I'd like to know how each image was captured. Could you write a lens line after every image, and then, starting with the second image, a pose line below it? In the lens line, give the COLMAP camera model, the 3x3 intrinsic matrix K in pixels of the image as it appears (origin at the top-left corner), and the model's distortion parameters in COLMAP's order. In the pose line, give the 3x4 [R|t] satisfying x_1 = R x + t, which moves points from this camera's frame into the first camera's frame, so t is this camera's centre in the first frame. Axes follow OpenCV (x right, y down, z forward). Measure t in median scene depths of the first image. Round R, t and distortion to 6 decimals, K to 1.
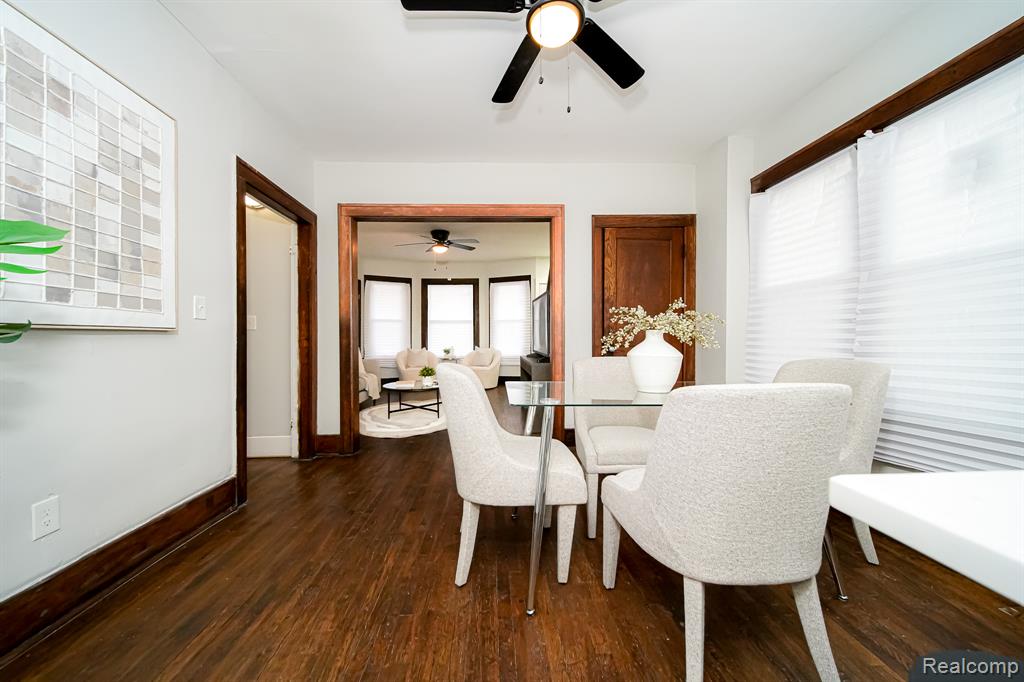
lens RADIAL K [[392.0, 0, 510.1], [0, 392.0, 346.4], [0, 0, 1]] dist [-0.003579, -0.000958]
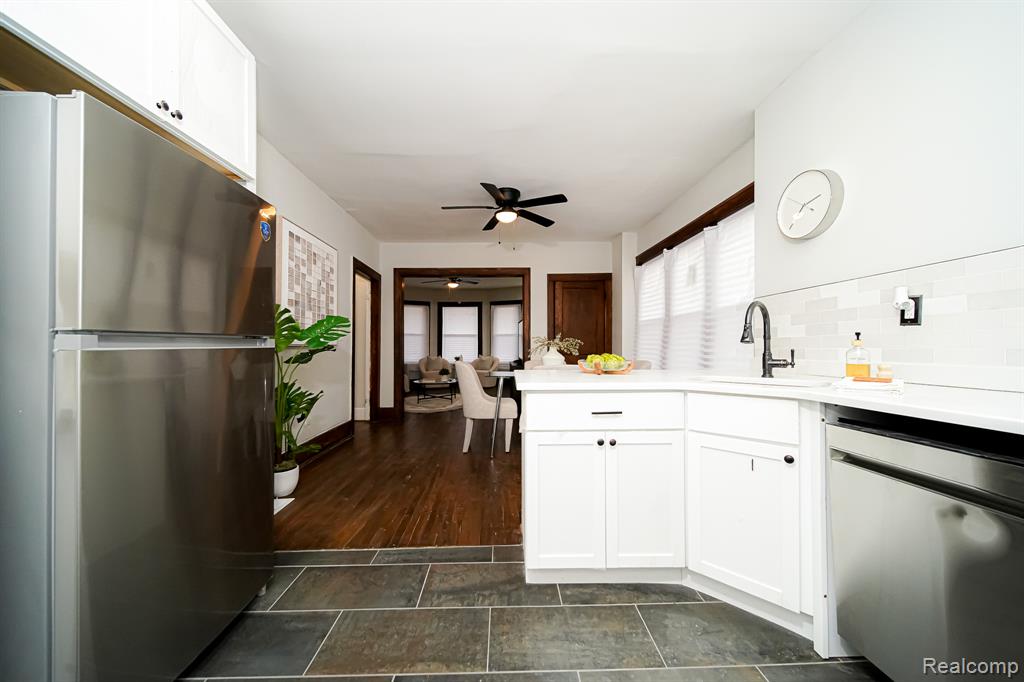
lens RADIAL K [[392.0, 0, 511.7], [0, 392.0, 344.0], [0, 0, 1]] dist [-0.003579, -0.000958]
pose [[0.999848, 0.002929, -0.017179, 0.087849], [-0.003431, 0.999565, -0.029282, 0.005143], [0.017086, 0.029336, 0.999424, -0.624381]]
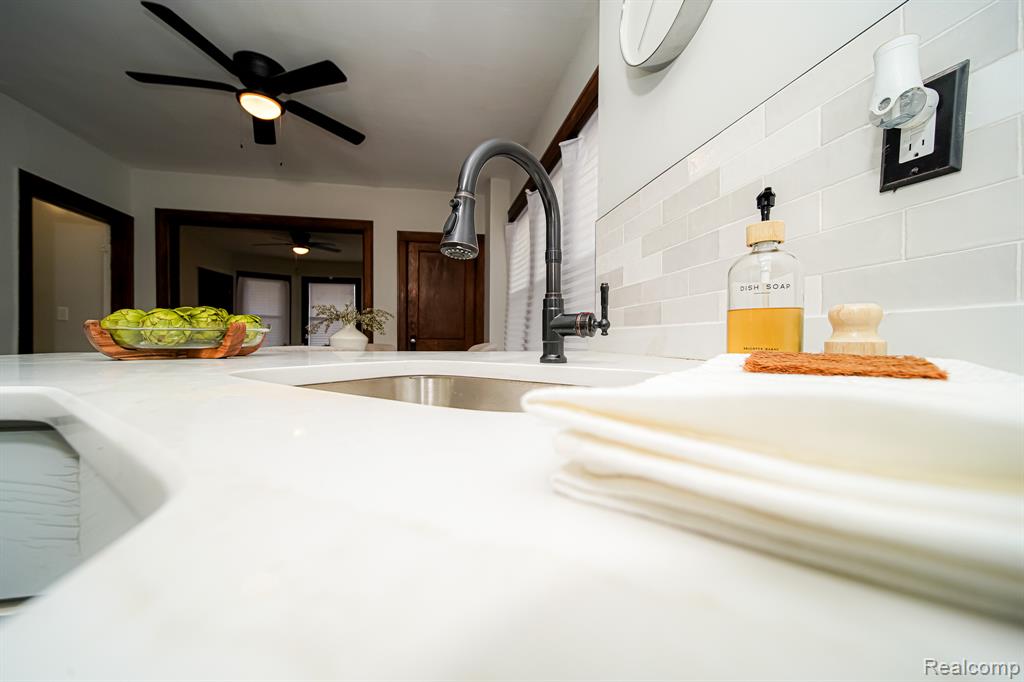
lens RADIAL K [[392.0, 0, 527.8], [0, 392.0, 347.2], [0, 0, 1]] dist [-0.003579, -0.000958]
pose [[0.983220, 0.002970, 0.182401, 0.384233], [-0.002944, 0.999996, -0.000410, 0.026379], [-0.182402, -0.000134, 0.983224, -0.273620]]
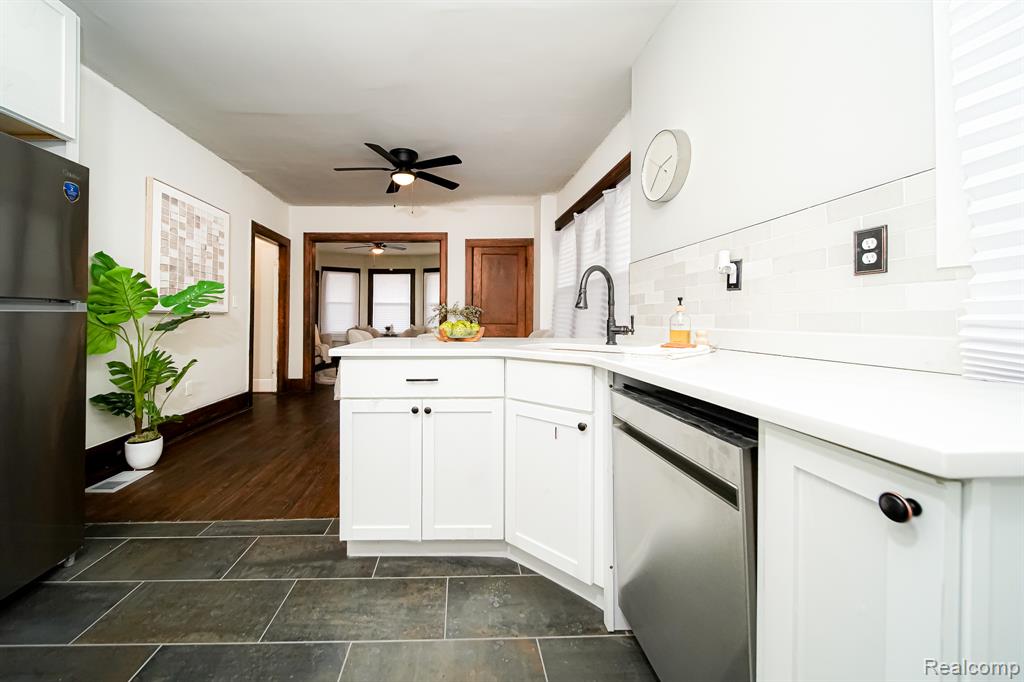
lens RADIAL K [[414.7, 0, 469.6], [0, 414.7, 314.8], [0, 0, 1]] dist [-0.003461, -0.000961]
pose [[0.999824, 0.005424, -0.017982, 0.254627], [-0.005929, 0.999587, -0.028130, 0.010958], [0.017822, 0.028232, 0.999443, -0.633093]]
